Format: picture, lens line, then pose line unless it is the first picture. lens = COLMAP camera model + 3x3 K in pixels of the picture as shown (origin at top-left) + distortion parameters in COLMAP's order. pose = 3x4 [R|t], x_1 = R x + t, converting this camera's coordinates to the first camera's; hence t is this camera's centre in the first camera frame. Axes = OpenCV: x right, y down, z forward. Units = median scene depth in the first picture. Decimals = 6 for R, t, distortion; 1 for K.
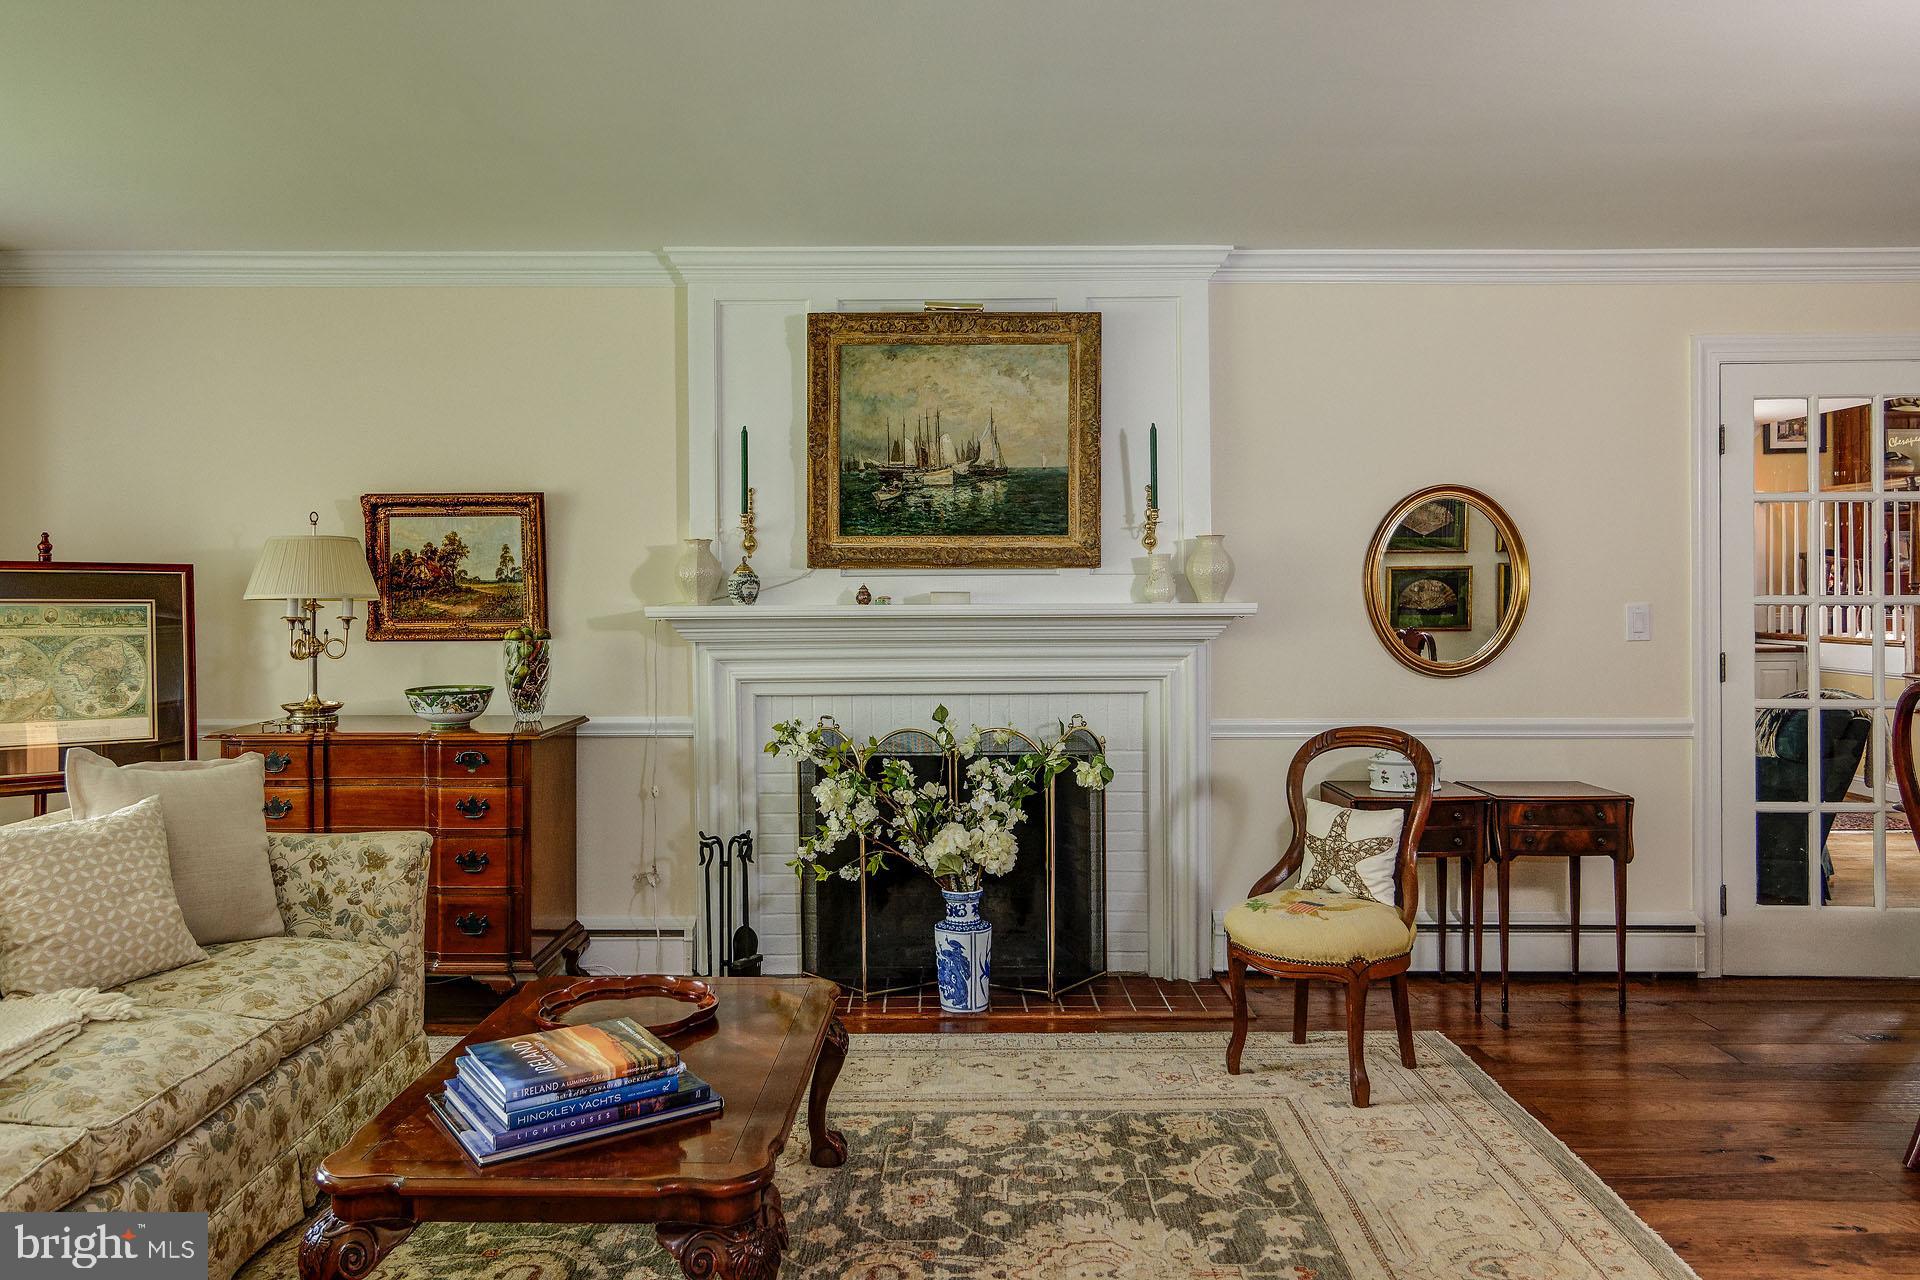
lens RADIAL K [[1337.0, 0, 963.5], [0, 1337.0, 595.8], [0, 0, 1]] dist [0.008330, 0.000483]
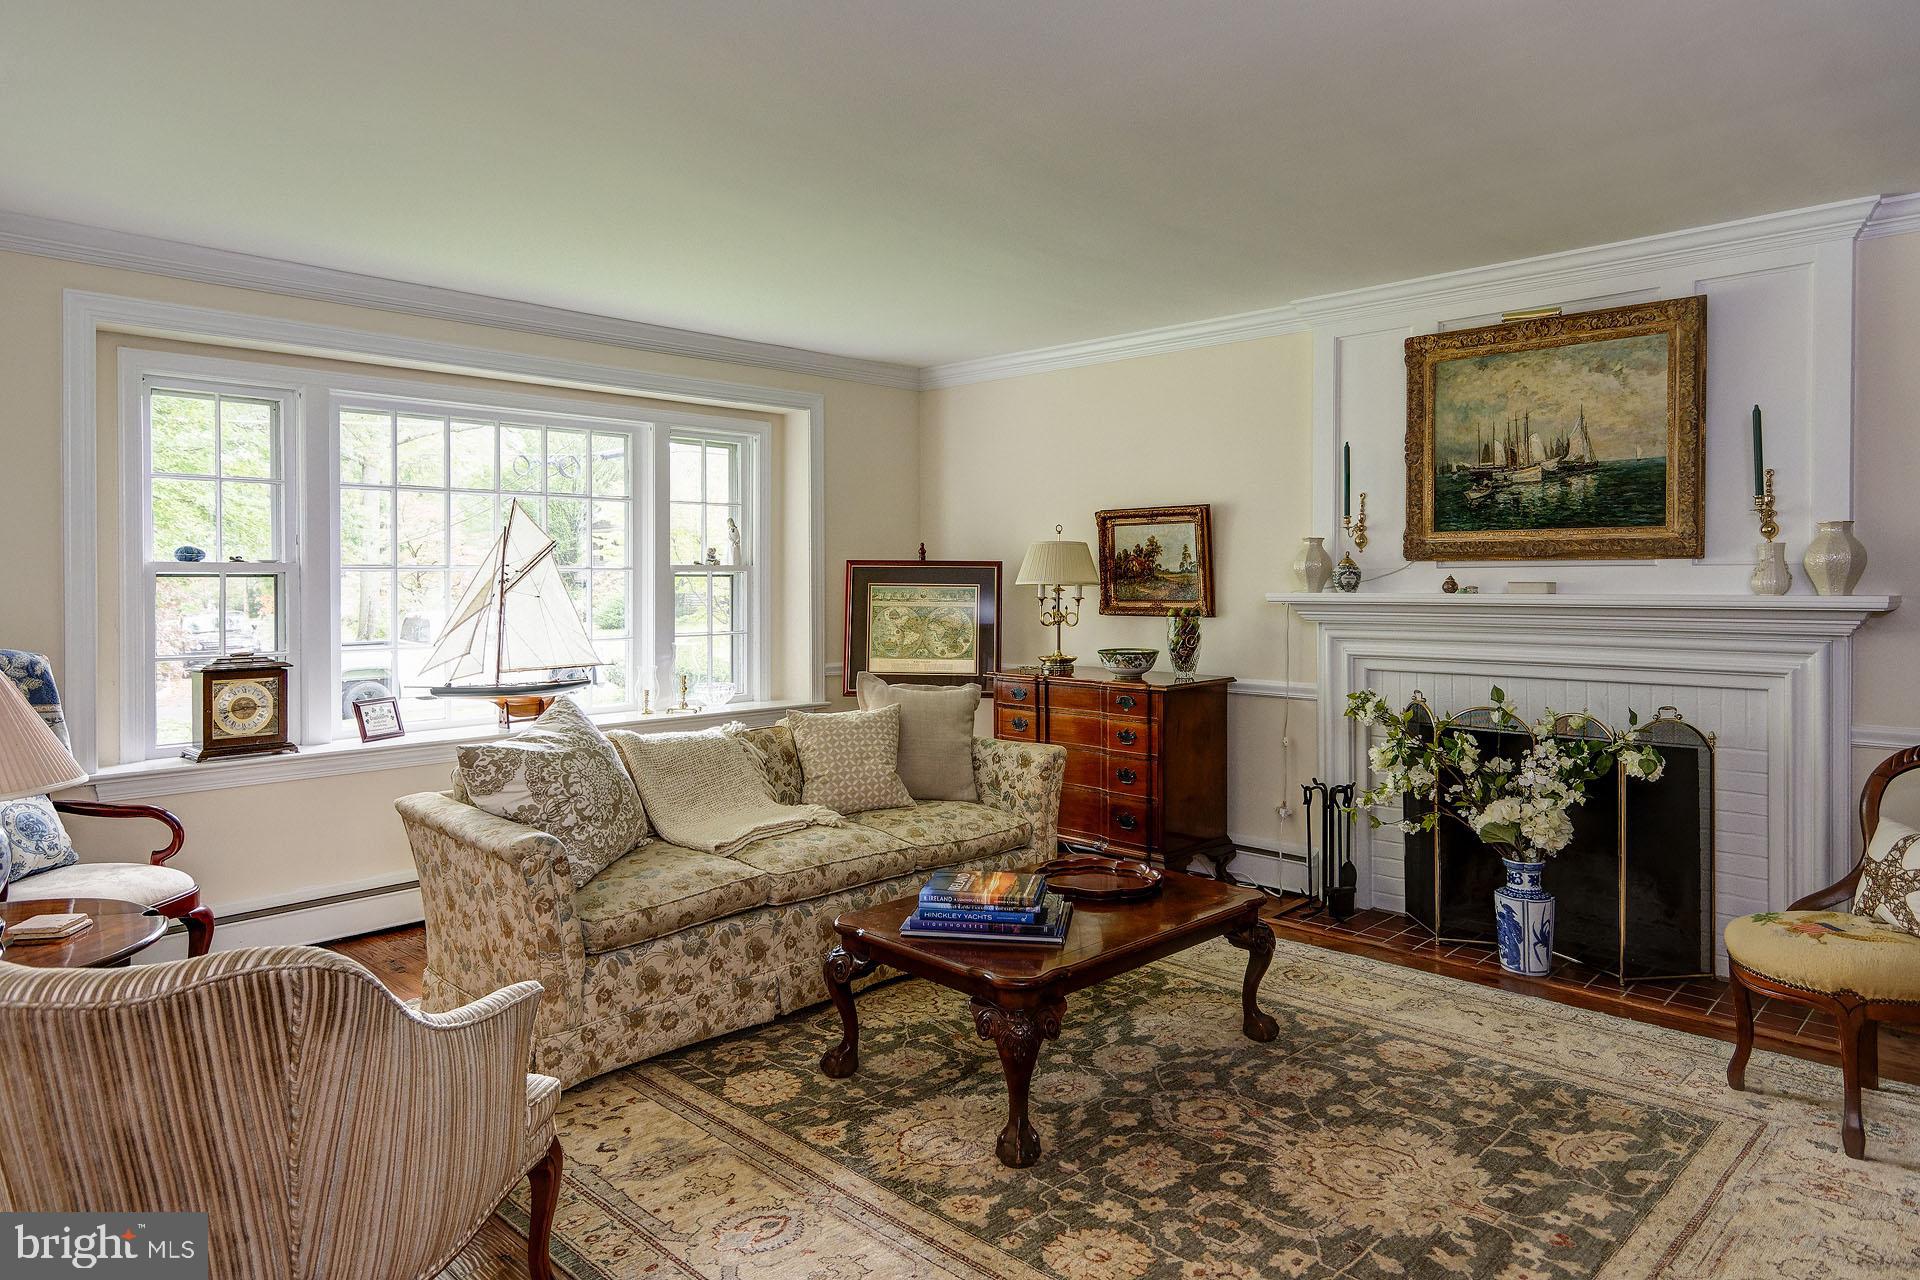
lens RADIAL K [[1183.4, 0, 994.5], [0, 1183.4, 595.8], [0, 0, 1]] dist [0.013948, -0.001831]
pose [[0.727681, 0.013239, -0.685788, 0.346549], [-0.005247, 0.999892, 0.013735, -0.002960], [0.685896, -0.006397, 0.727672, 0.018399]]
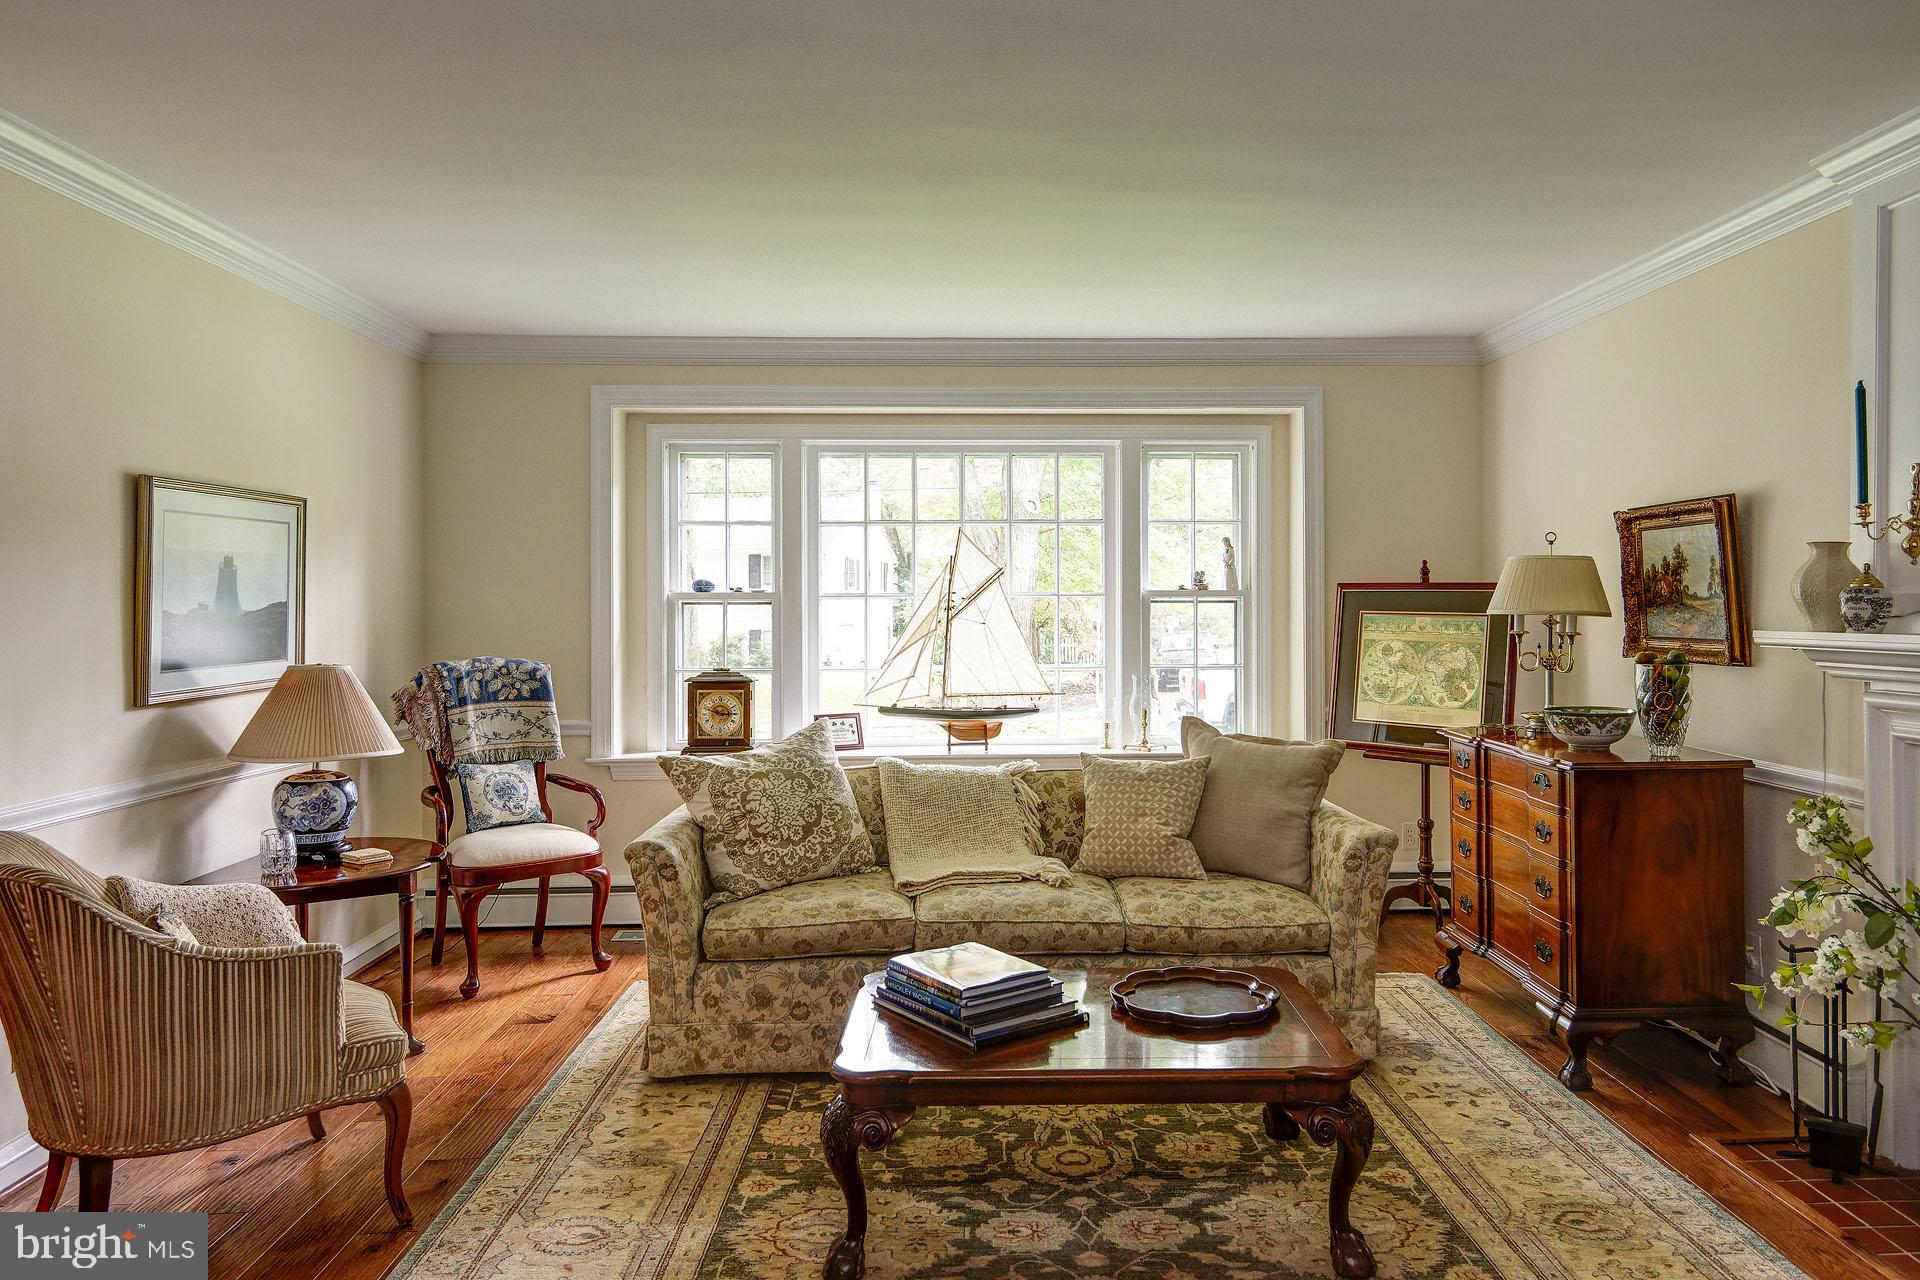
lens RADIAL K [[1337.0, 0, 1033.1], [0, 1337.0, 605.0], [0, 0, 1]] dist [0.008330, 0.000483]
pose [[0.043553, 0.006798, -0.999028, 0.554278], [-0.002907, 0.999973, 0.006678, -0.011121], [0.999047, 0.002613, 0.043572, 0.549676]]
